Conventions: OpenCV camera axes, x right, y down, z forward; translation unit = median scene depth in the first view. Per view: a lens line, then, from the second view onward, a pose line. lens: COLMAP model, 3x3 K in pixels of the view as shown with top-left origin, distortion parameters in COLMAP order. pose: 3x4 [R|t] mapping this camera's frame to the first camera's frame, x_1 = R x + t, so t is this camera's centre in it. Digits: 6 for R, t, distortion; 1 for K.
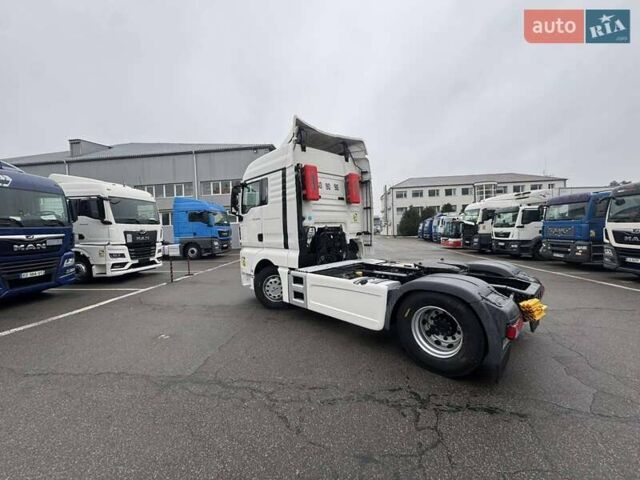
lens RADIAL K [[255.3, 0, 317.4], [0, 255.3, 239.7], [0, 0, 1]] dist [-0.000944, -0.000112]
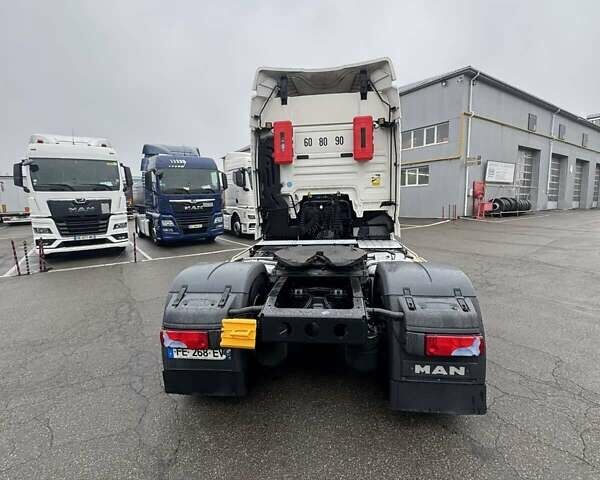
lens RADIAL K [[313.3, 0, 298.2], [0, 313.3, 238.8], [0, 0, 1]] dist [0.002831, -0.000164]
pose [[0.653734, 0.105413, -0.749346, 0.645022], [-0.022524, 0.992522, 0.119971, -0.024455], [0.756389, -0.061550, 0.651220, 0.266733]]
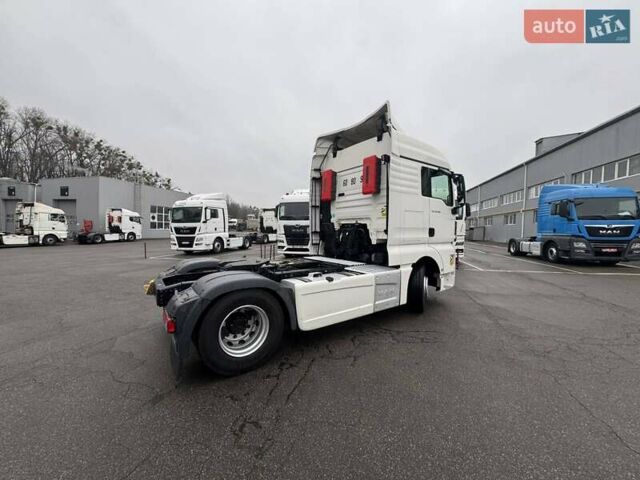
lens RADIAL K [[255.3, 0, 322.6], [0, 255.3, 239.0], [0, 0, 1]] dist [-0.000944, -0.000112]
pose [[-0.117891, 0.065238, -0.990881, 0.891249], [-0.043099, 0.996563, 0.070740, -0.048274], [0.992091, 0.051045, -0.114674, 0.880601]]
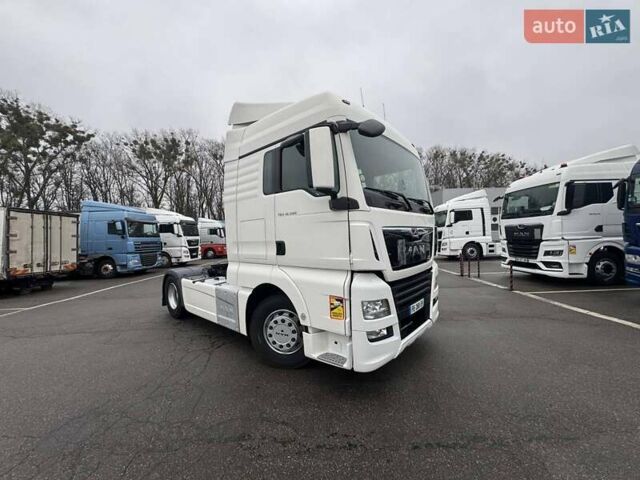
lens RADIAL K [[255.3, 0, 318.8], [0, 255.3, 241.4], [0, 0, 1]] dist [-0.000944, -0.000112]
pose [[-0.992527, 0.061885, -0.105166, 0.072083], [0.054957, 0.996201, 0.067546, -0.069133], [0.108947, 0.061262, -0.992158, 1.599506]]
